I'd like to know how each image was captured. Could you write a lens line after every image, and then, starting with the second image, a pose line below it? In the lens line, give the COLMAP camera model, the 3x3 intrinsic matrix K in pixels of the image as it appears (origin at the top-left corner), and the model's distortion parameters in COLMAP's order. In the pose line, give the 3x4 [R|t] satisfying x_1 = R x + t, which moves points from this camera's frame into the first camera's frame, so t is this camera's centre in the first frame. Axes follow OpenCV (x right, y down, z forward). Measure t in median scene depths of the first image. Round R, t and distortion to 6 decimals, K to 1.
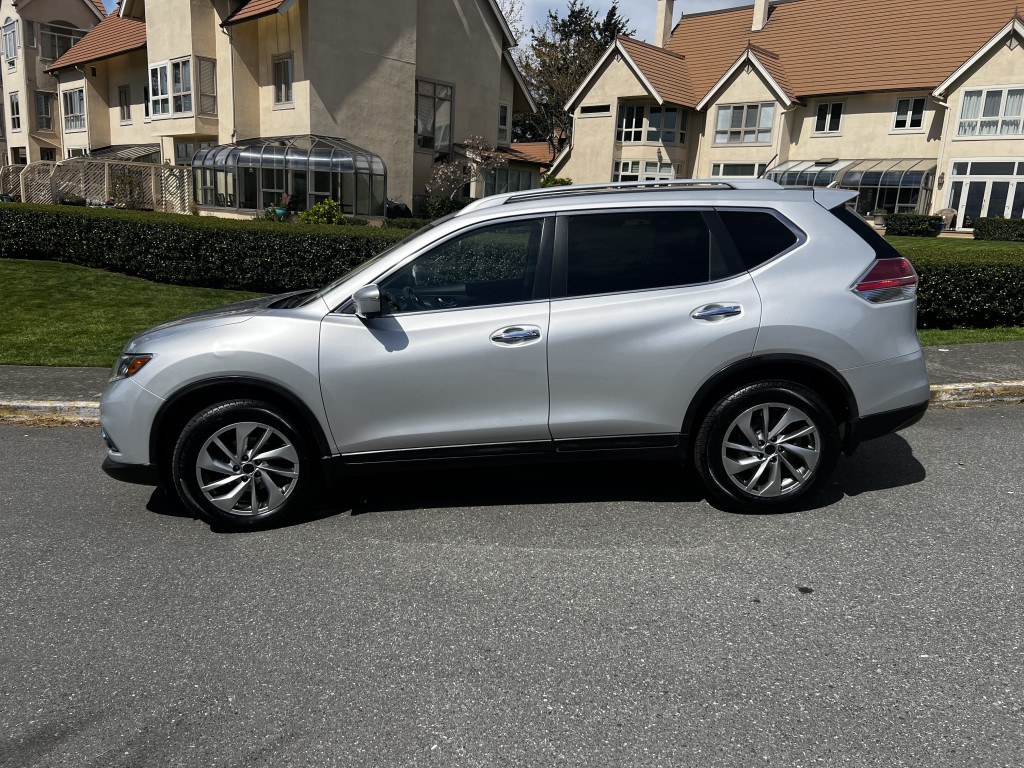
lens RADIAL K [[793.3, 0, 504.9], [0, 793.3, 358.7], [0, 0, 1]] dist [0.071016, -0.086392]
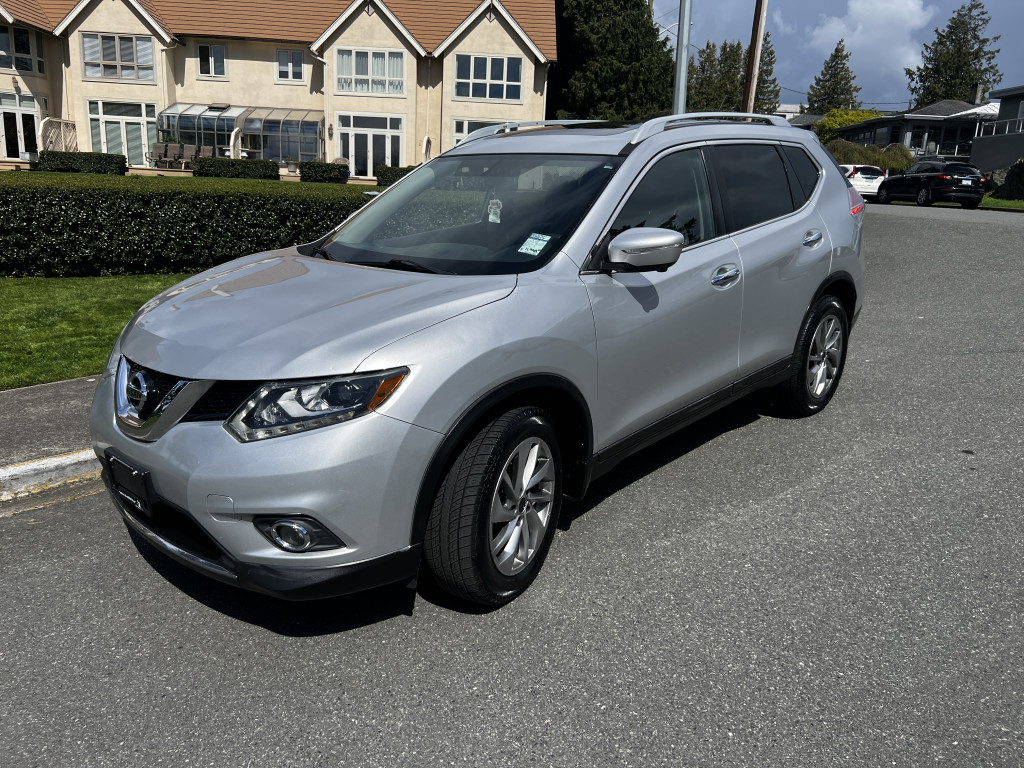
lens RADIAL K [[793.3, 0, 504.9], [0, 793.3, 358.7], [0, 0, 1]] dist [0.071016, -0.086392]
pose [[0.683359, -0.166726, 0.710790, -0.113289], [0.123410, 0.985945, 0.112620, -0.009764], [-0.719576, 0.010759, 0.694330, 0.074290]]
